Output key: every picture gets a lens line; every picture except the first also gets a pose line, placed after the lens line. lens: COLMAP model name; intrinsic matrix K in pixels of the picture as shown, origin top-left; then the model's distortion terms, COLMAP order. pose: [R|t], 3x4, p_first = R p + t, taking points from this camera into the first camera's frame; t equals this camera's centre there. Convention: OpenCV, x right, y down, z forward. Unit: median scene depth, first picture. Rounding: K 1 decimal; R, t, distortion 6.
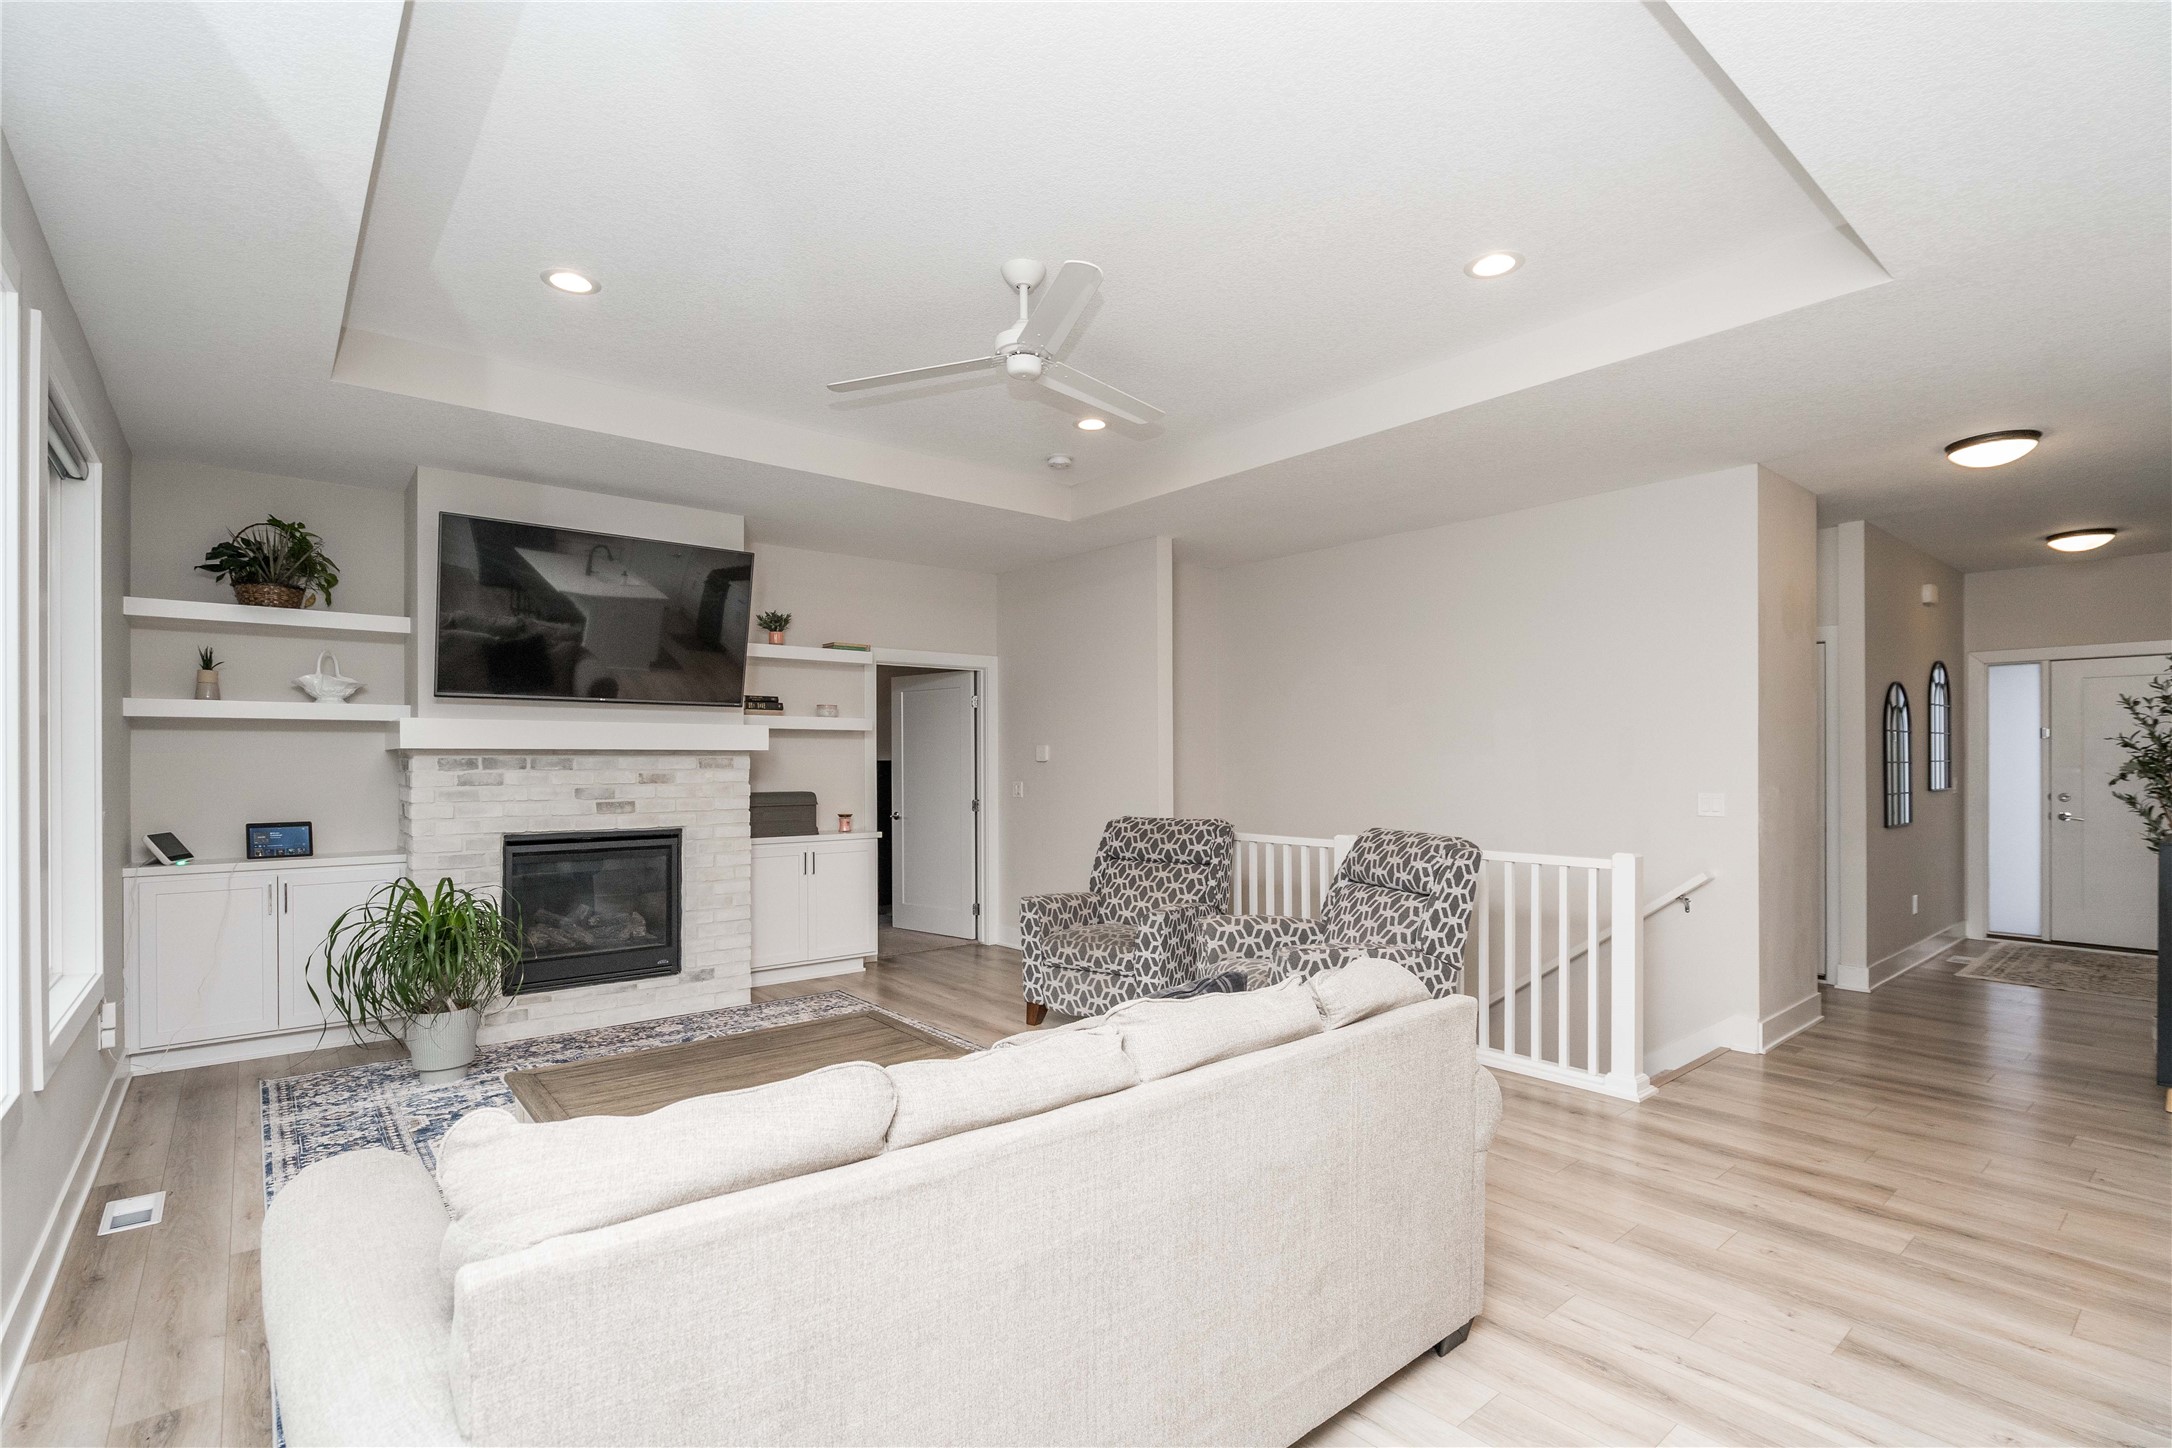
lens RADIAL K [[1008.4, 0, 1096.1], [0, 1008.4, 741.9], [0, 0, 1]] dist [-0.005653, 0.001085]
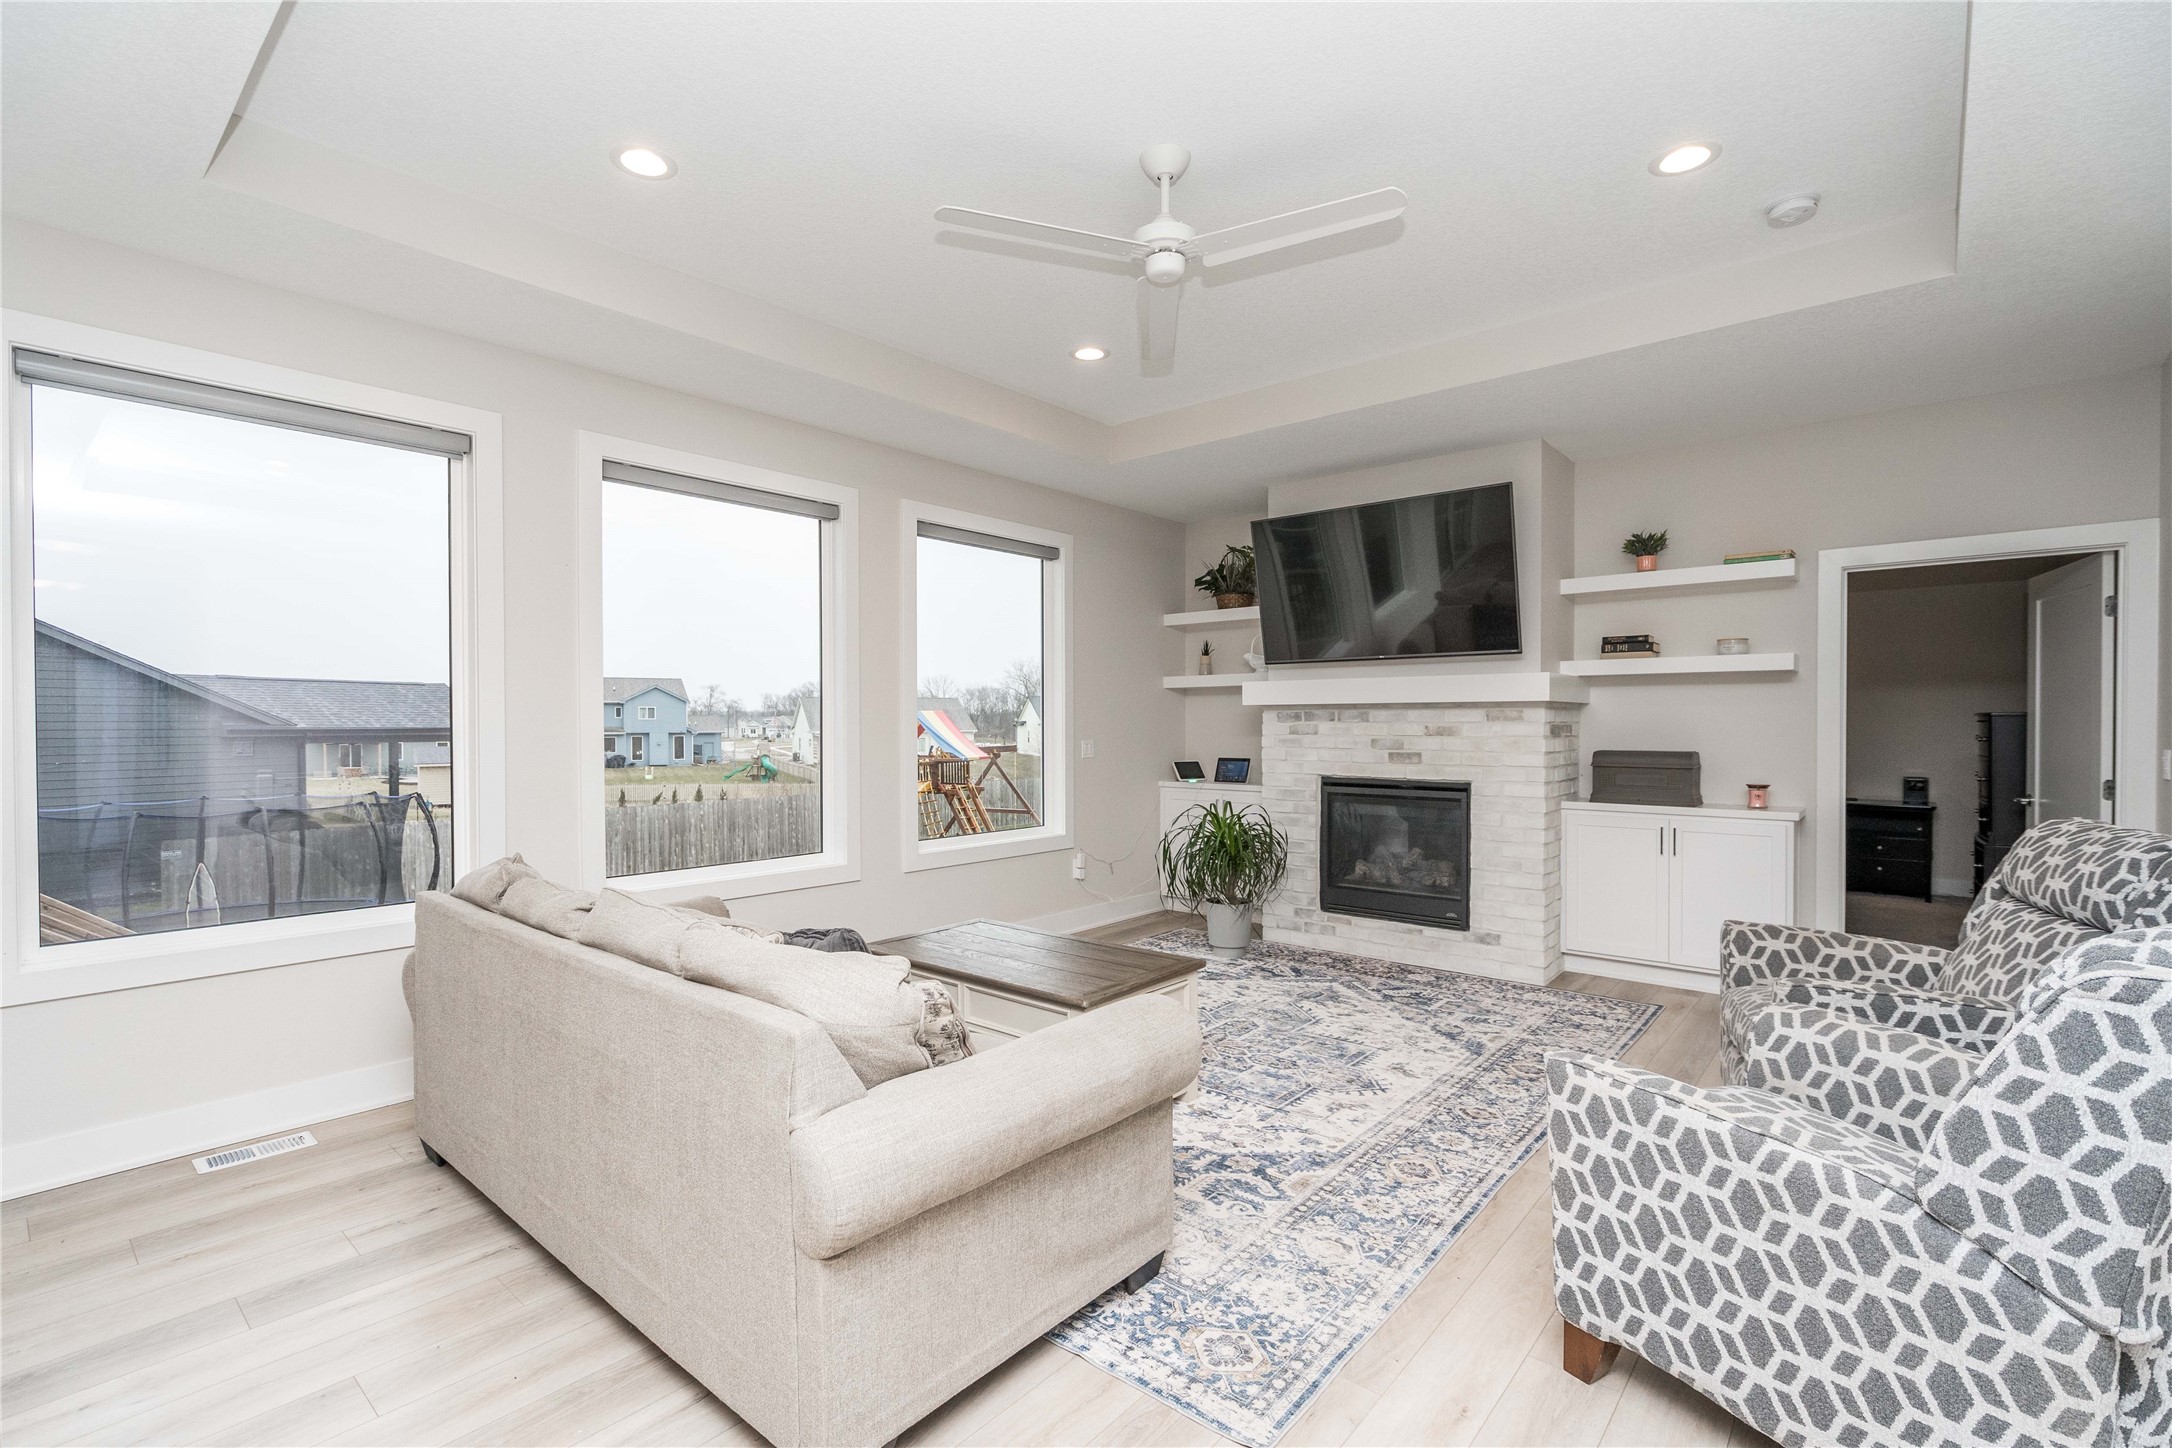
lens RADIAL K [[1008.4, 0, 1082.3], [0, 1008.4, 717.2], [0, 0, 1]] dist [-0.005653, 0.001085]
pose [[0.146907, -0.003661, -0.989143, 0.523518], [0.021547, 0.999768, -0.000500, 0.015833], [0.988916, -0.021240, 0.146952, 0.516337]]
